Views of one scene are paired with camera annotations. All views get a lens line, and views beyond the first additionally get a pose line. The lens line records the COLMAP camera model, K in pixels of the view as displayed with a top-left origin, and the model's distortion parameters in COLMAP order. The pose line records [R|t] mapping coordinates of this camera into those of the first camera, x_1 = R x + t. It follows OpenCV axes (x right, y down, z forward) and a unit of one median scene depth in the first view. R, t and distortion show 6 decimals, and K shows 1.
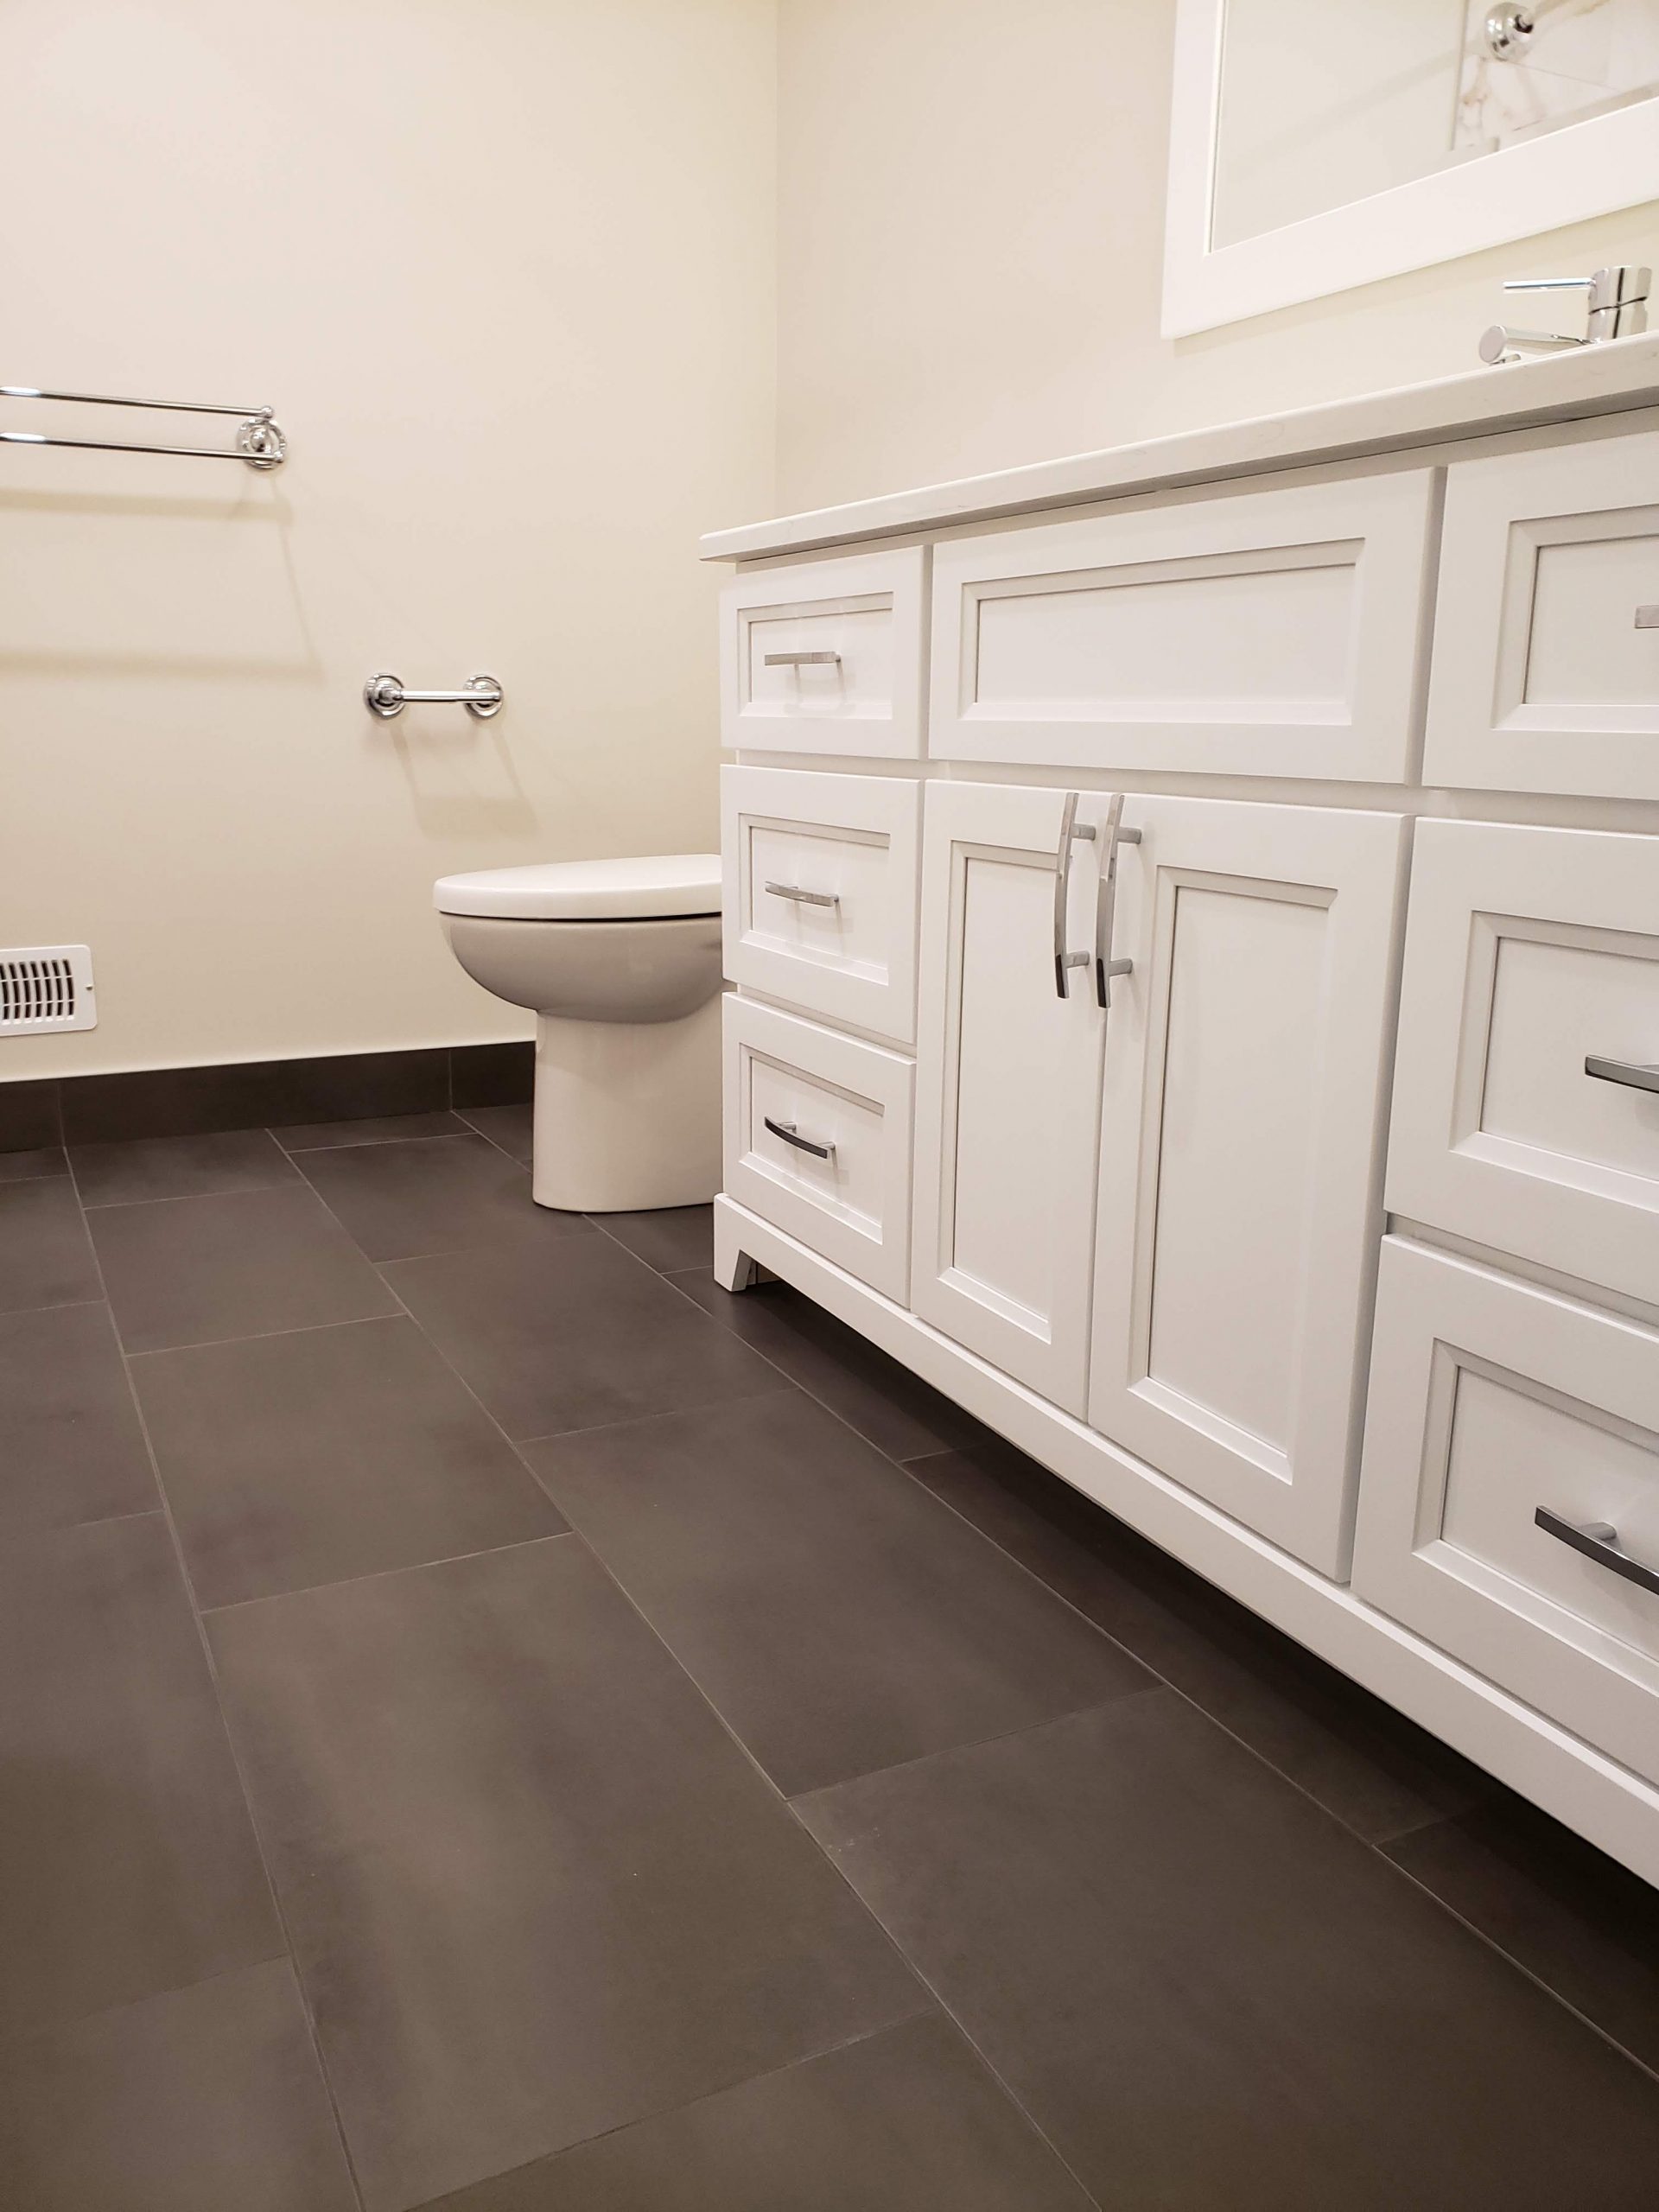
lens RADIAL K [[1744.2, 0, 867.3], [0, 1744.2, 1113.1], [0, 0, 1]] dist [0.057939, -0.055709]
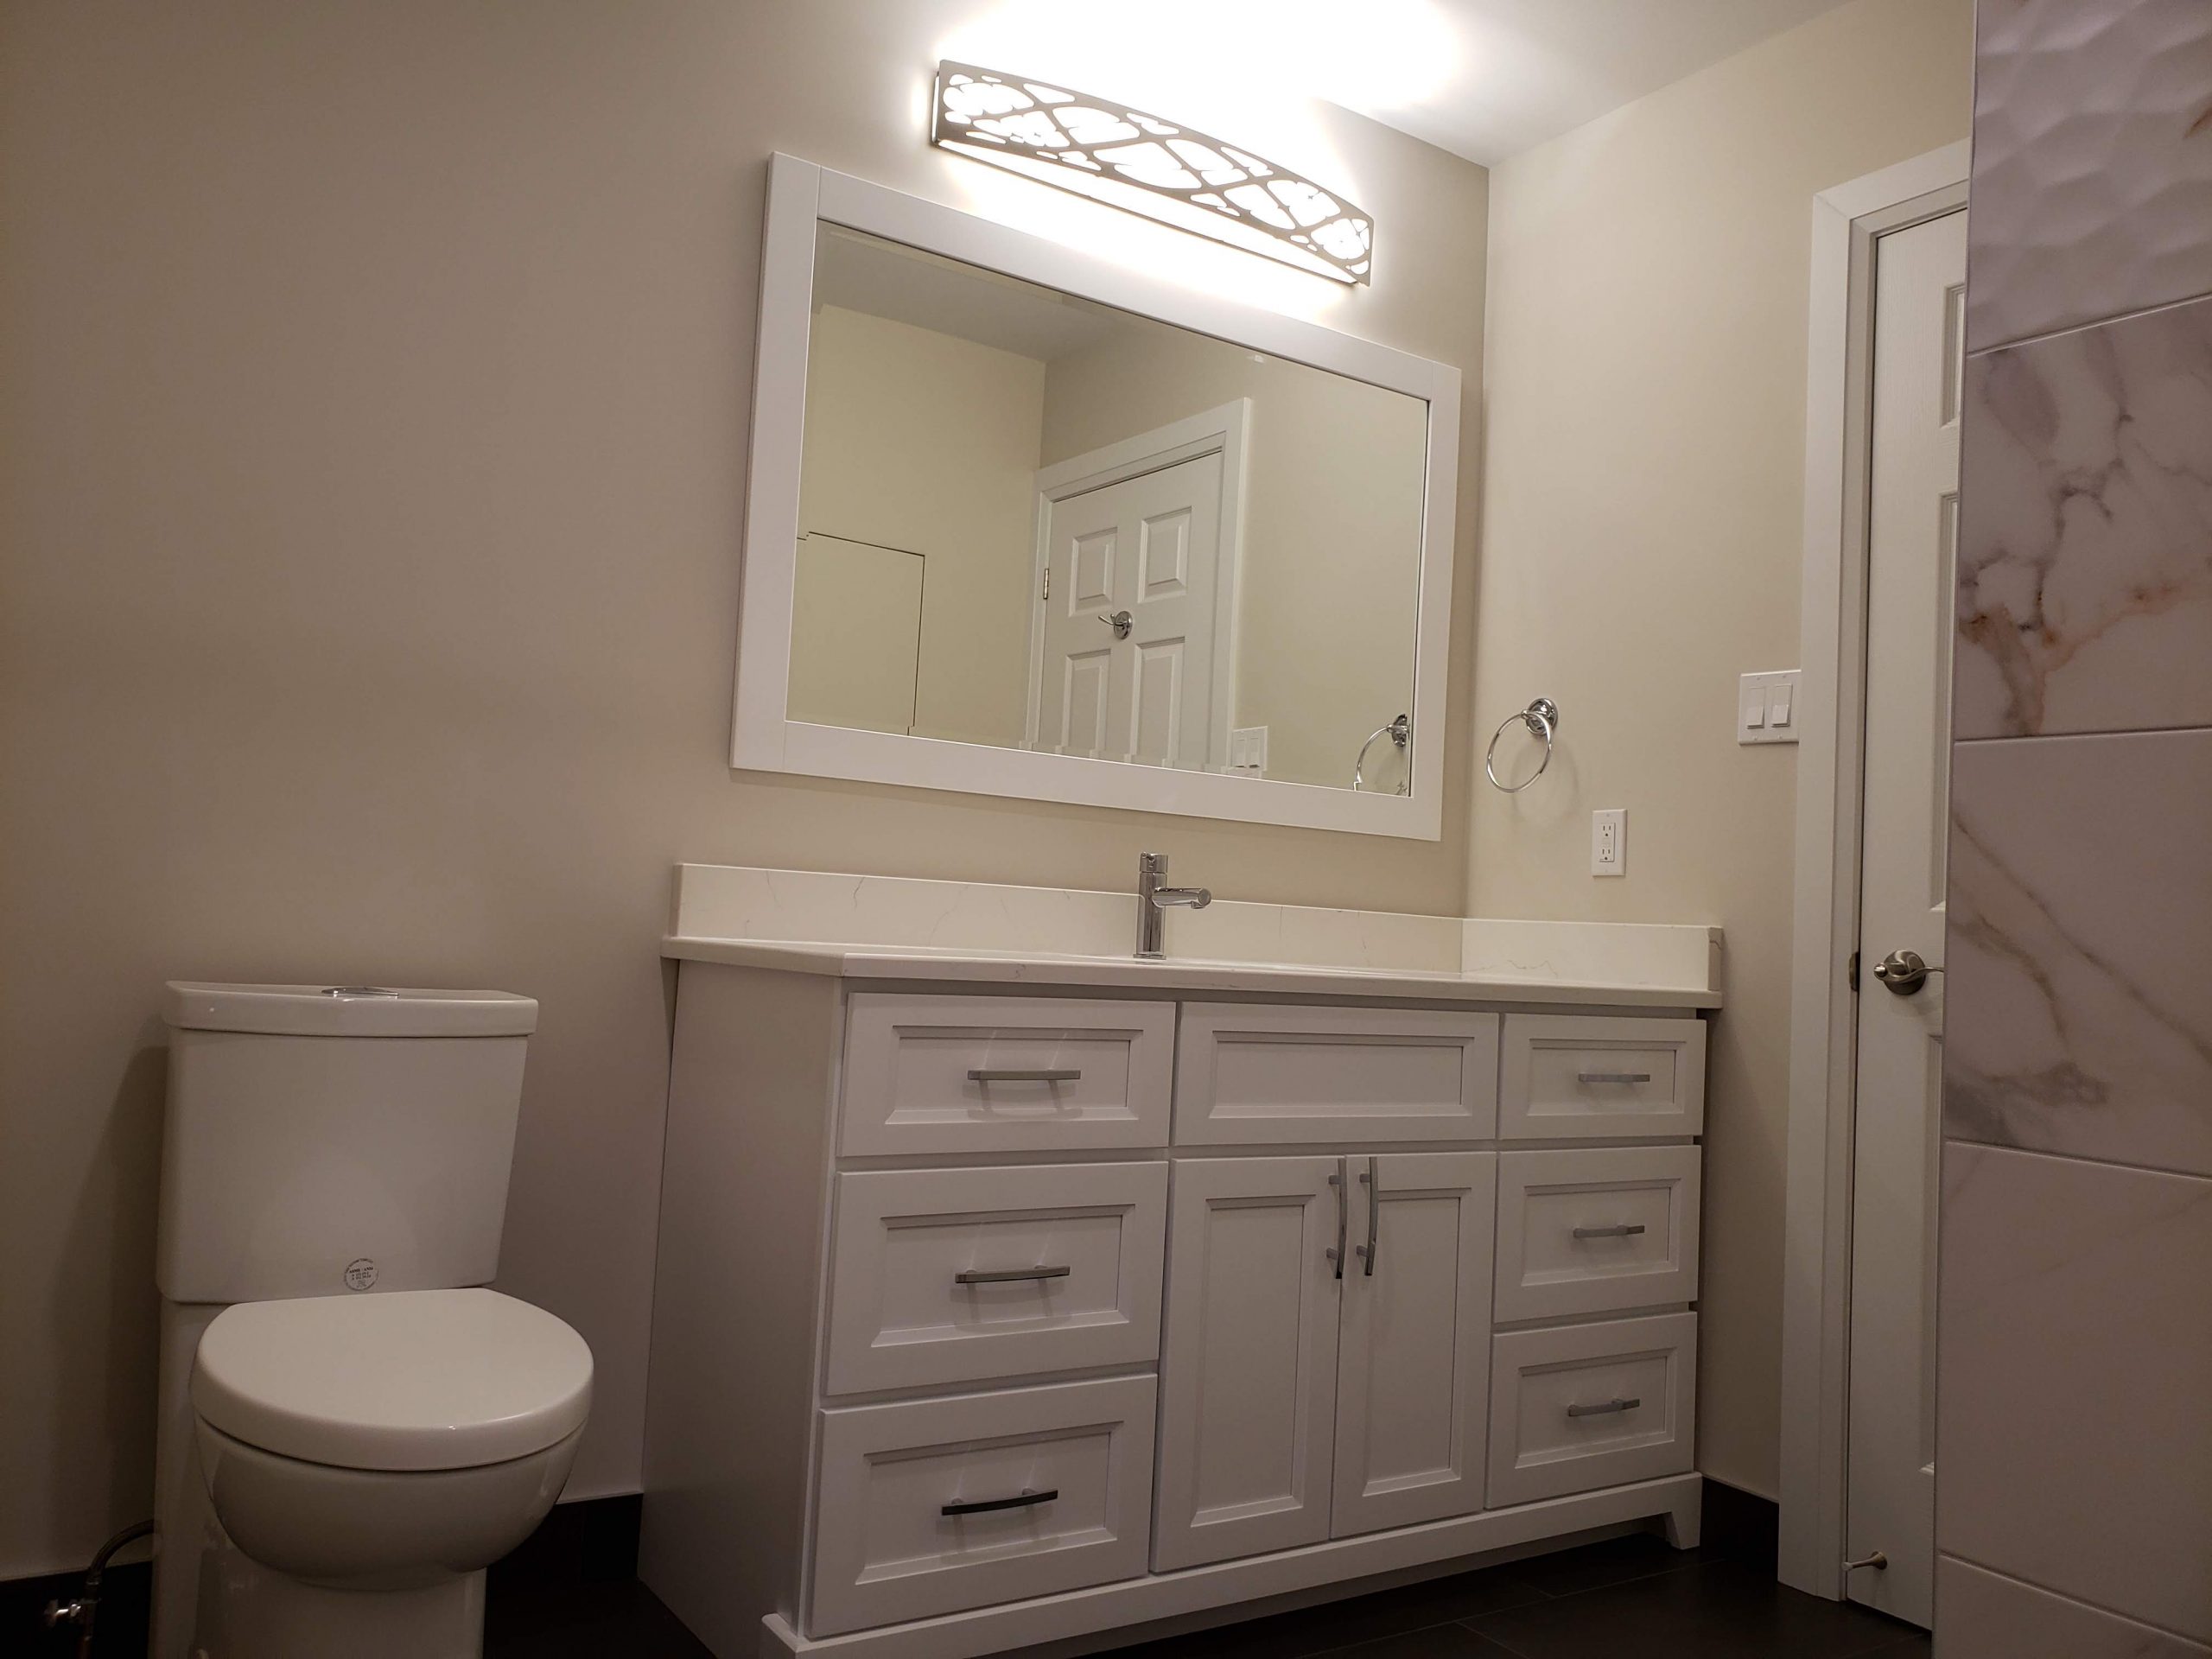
lens RADIAL K [[1744.2, 0, 1101.1], [0, 1744.2, 835.0], [0, 0, 1]] dist [0.057939, -0.055709]
pose [[-0.125320, 0.039215, 0.991341, -1.534464], [0.161628, 0.986677, -0.018599, -0.487608], [-0.978862, 0.157898, -0.129989, 1.349456]]
